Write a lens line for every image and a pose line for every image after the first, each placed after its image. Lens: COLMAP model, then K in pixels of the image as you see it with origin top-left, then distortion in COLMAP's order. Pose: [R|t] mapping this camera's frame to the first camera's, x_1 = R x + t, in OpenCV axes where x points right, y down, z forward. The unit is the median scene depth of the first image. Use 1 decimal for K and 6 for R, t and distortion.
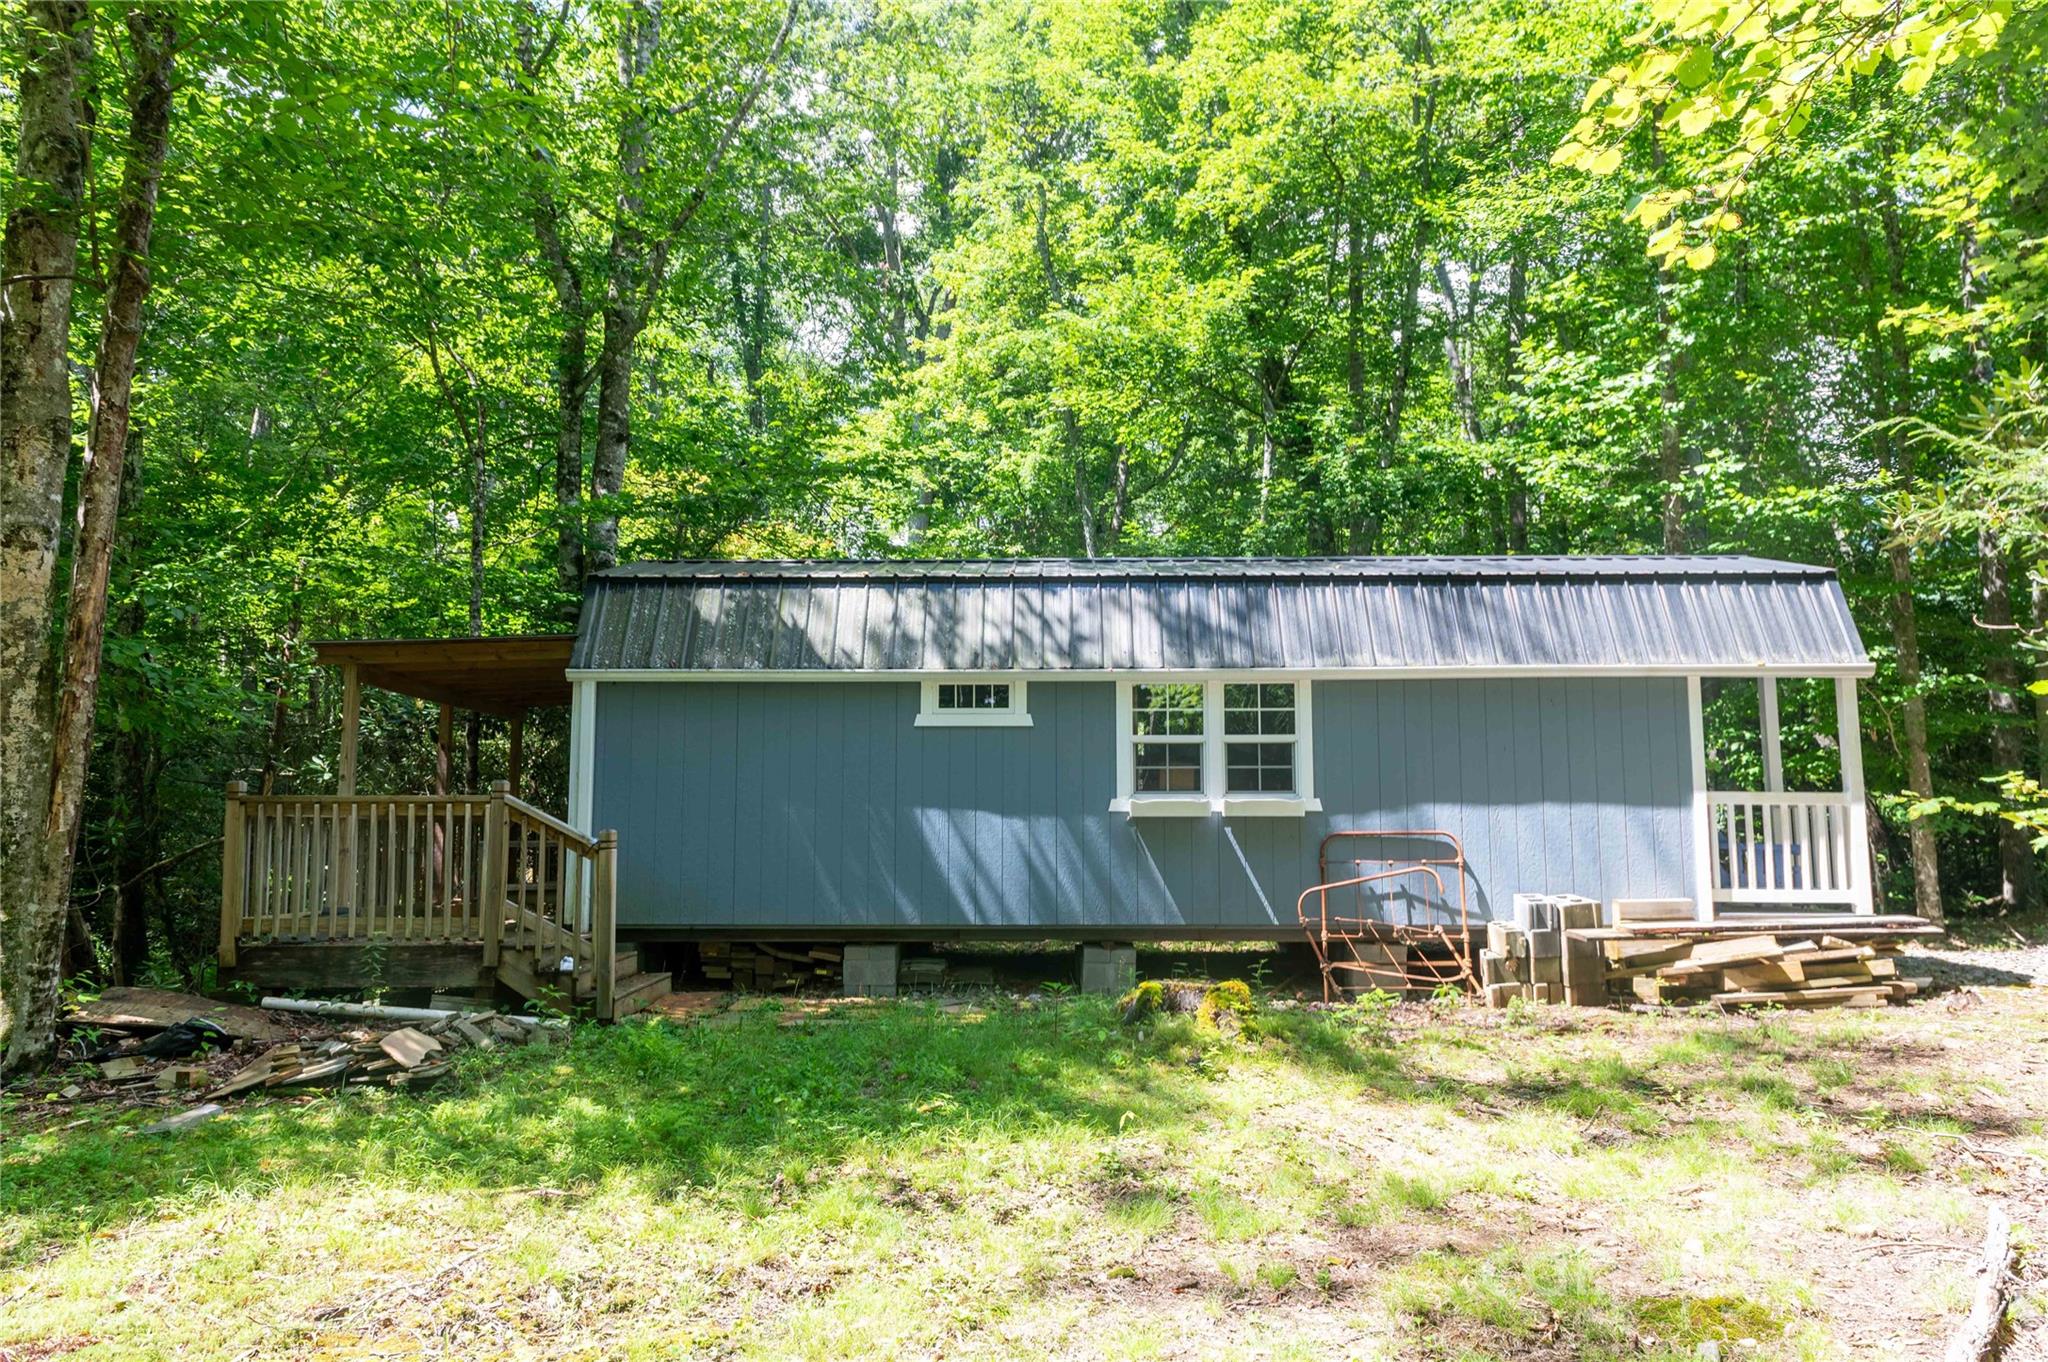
lens RADIAL K [[1375.9, 0, 1024.3], [0, 1375.9, 688.1], [0, 0, 1]] dist [0.003742, -0.003477]
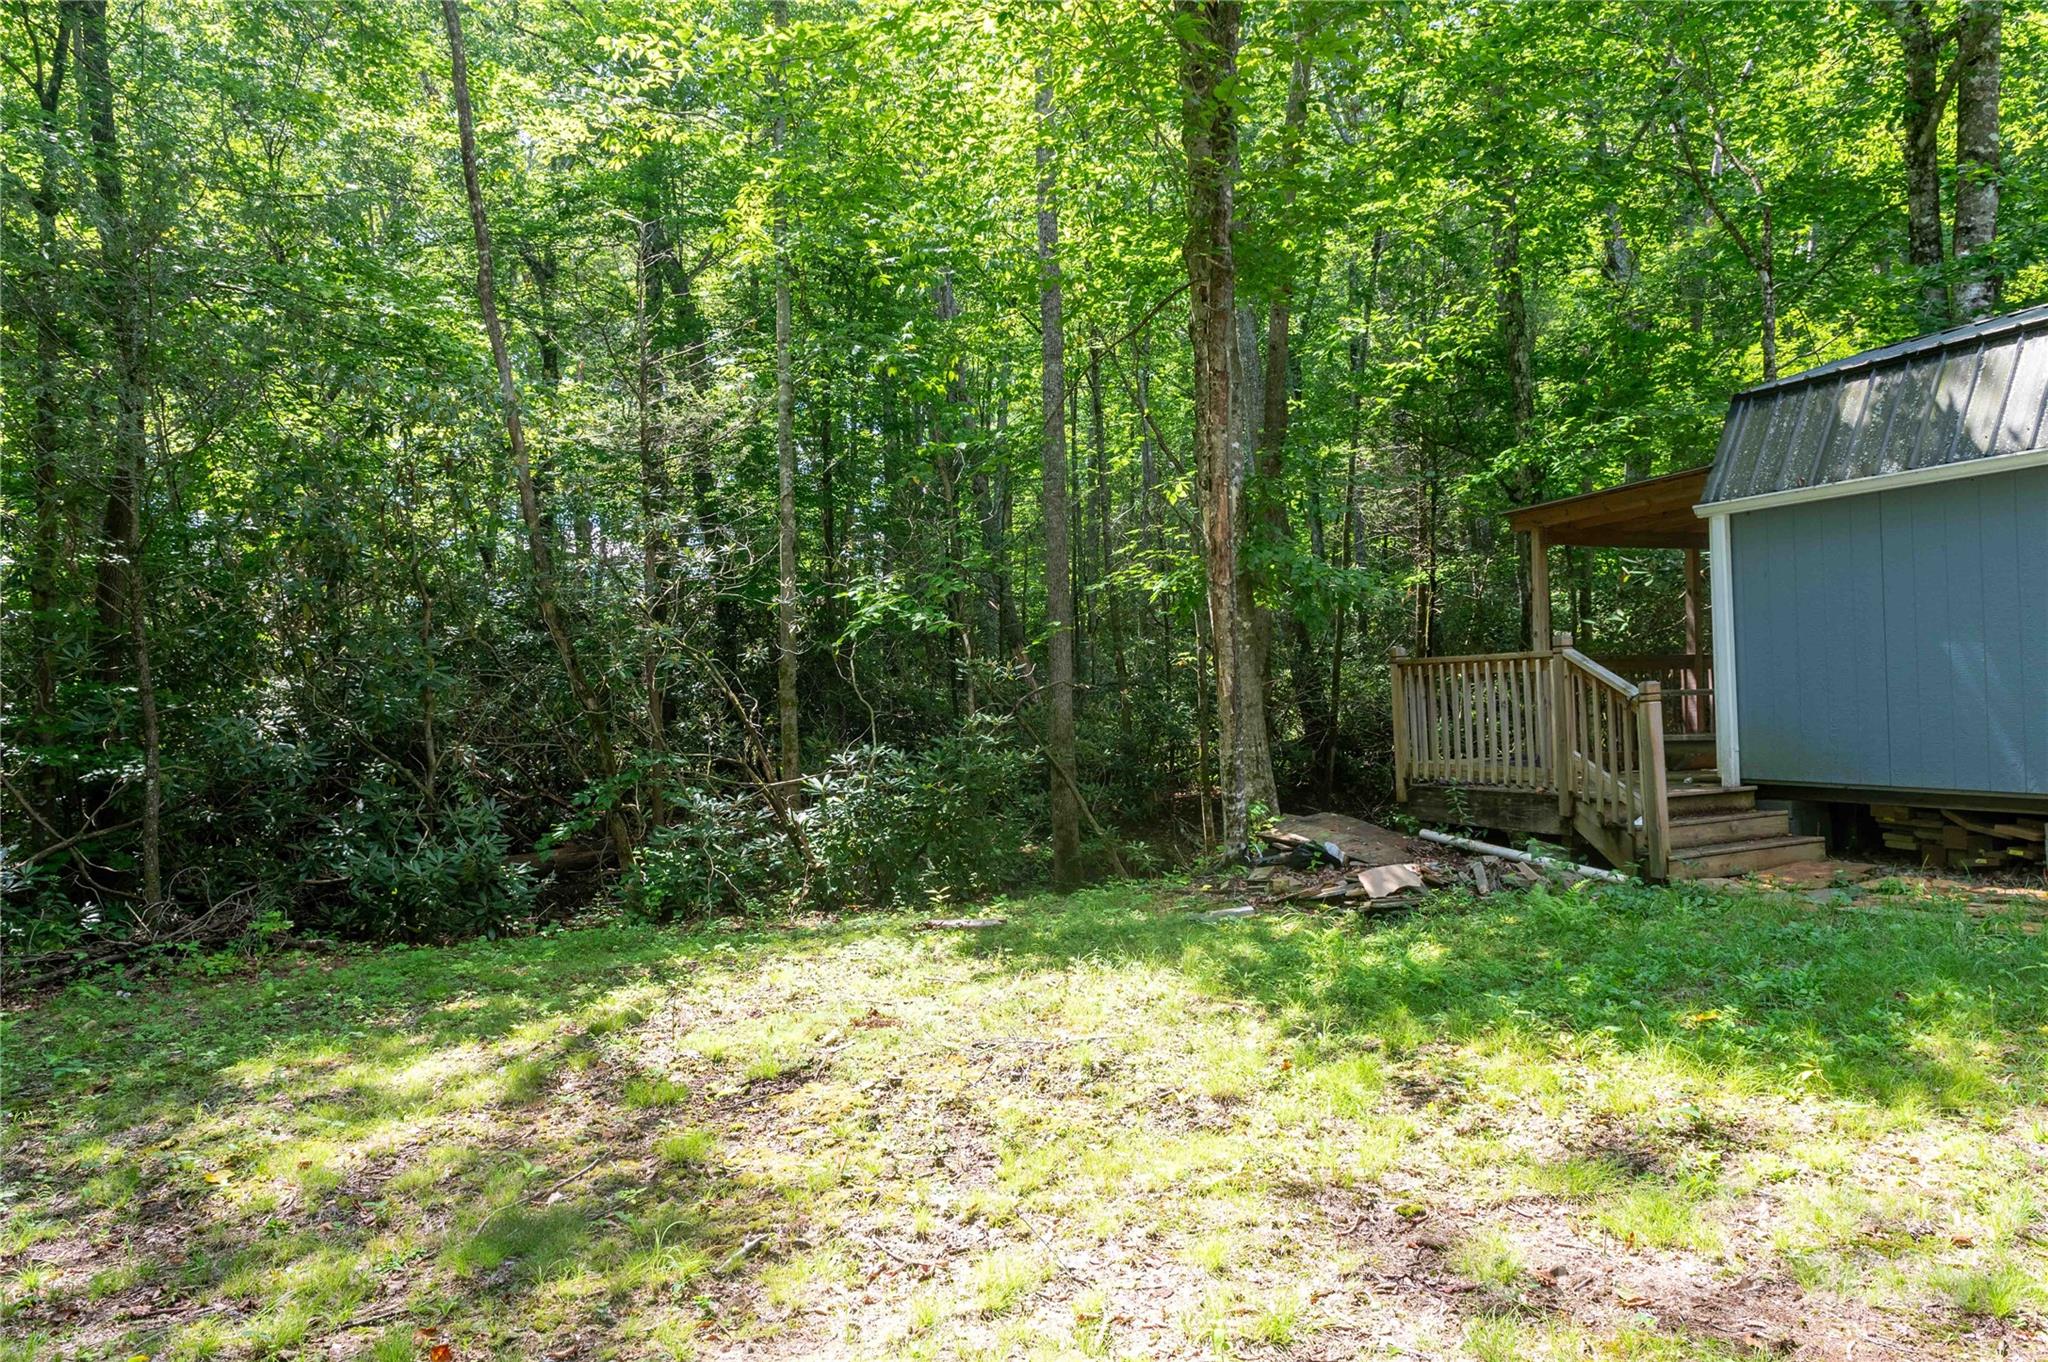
lens RADIAL K [[1375.9, 0, 1024.3], [0, 1375.9, 688.1], [0, 0, 1]] dist [0.003742, -0.003477]
pose [[0.408578, -0.017190, -0.912562, 0.330344], [0.130653, 0.990628, 0.039836, 0.012158], [0.903324, -0.135505, 0.406994, 0.198612]]
